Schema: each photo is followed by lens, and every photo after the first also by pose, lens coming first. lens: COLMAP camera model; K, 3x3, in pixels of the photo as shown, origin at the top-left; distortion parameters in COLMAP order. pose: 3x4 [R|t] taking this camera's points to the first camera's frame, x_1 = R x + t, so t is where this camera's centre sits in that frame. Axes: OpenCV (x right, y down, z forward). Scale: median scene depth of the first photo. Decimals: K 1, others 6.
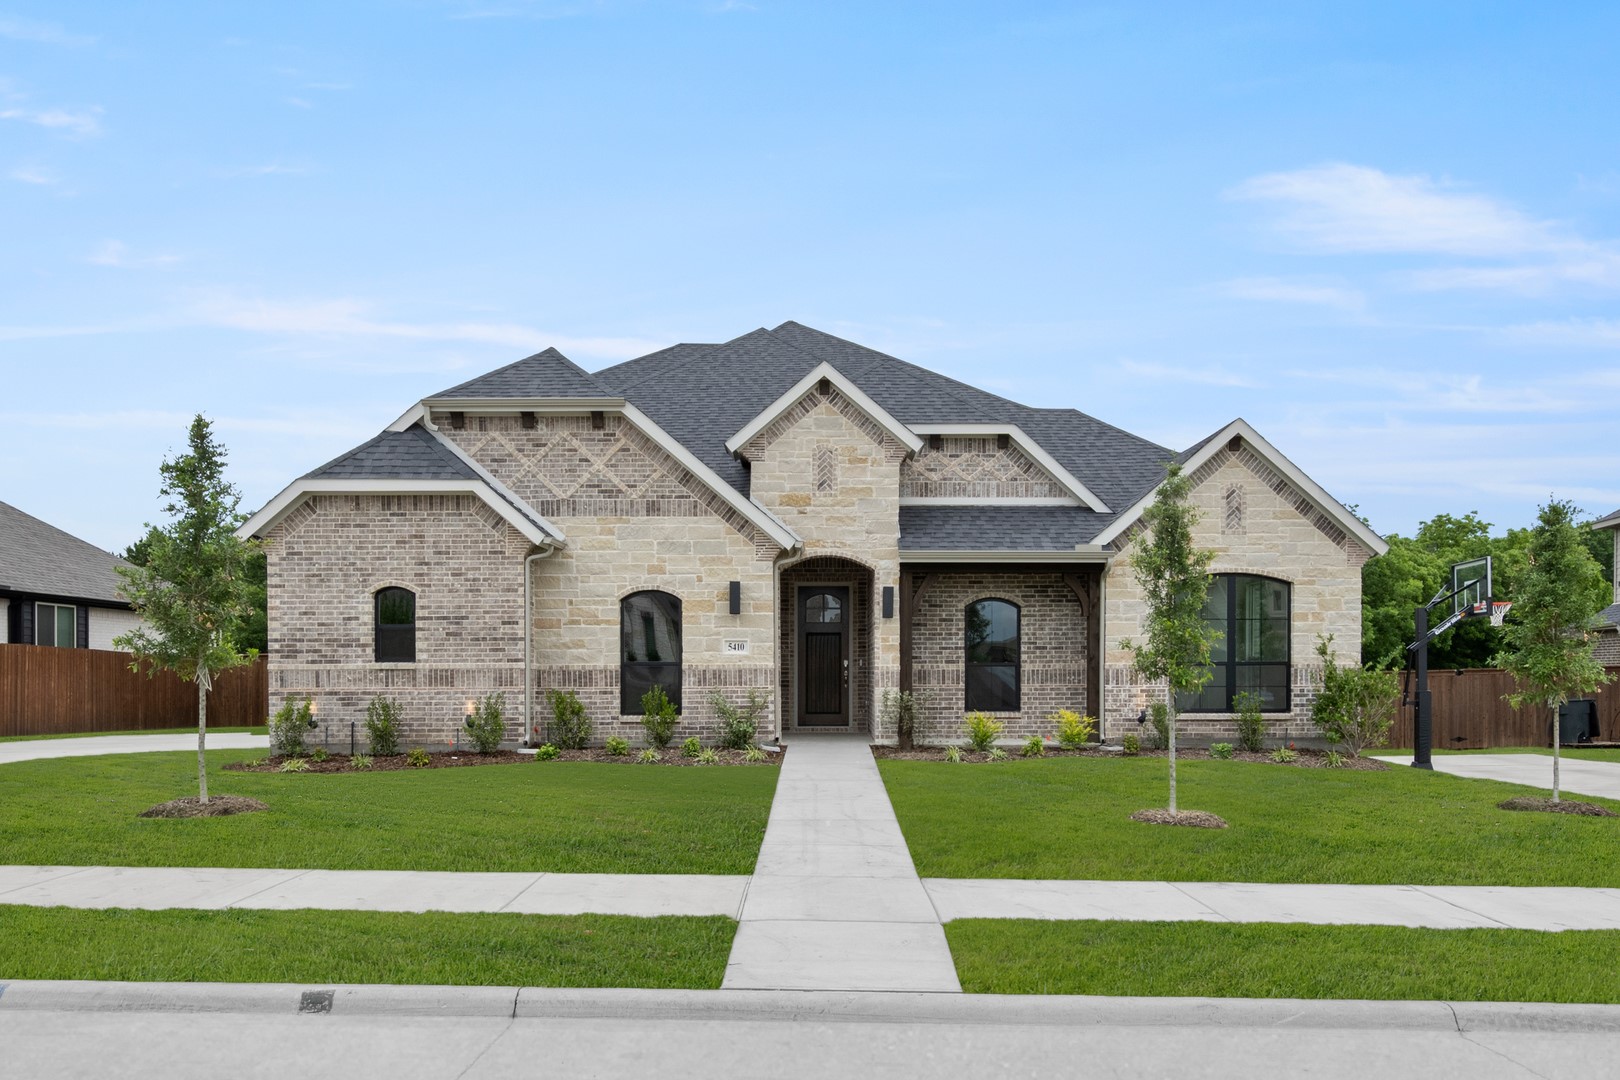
lens RADIAL K [[635.8, 0, 809.7], [0, 635.8, 550.7], [0, 0, 1]] dist [-0.001491, -0.000006]
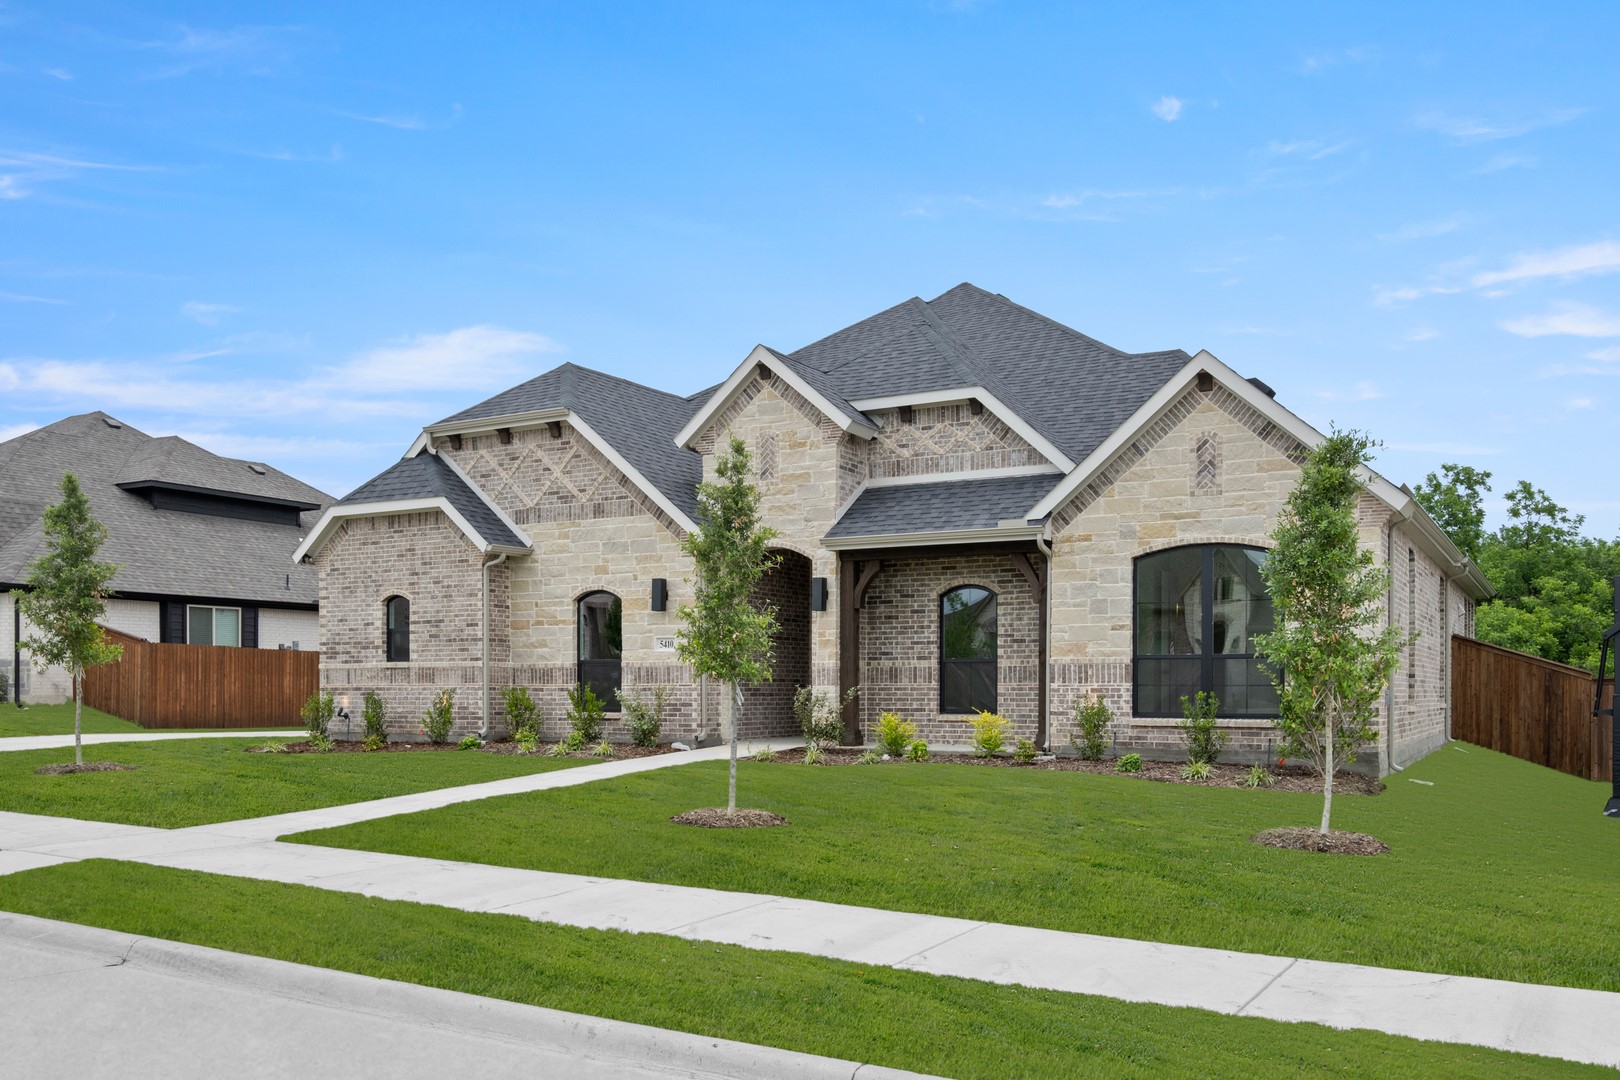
lens RADIAL K [[695.3, 0, 809.9], [0, 695.3, 531.4], [0, 0, 1]] dist [-0.002970, 0.000078]
pose [[0.957776, -0.059044, -0.281387, 0.398788], [0.055215, 0.998242, -0.021523, 0.010137], [0.282163, 0.005078, 0.959353, 0.016361]]
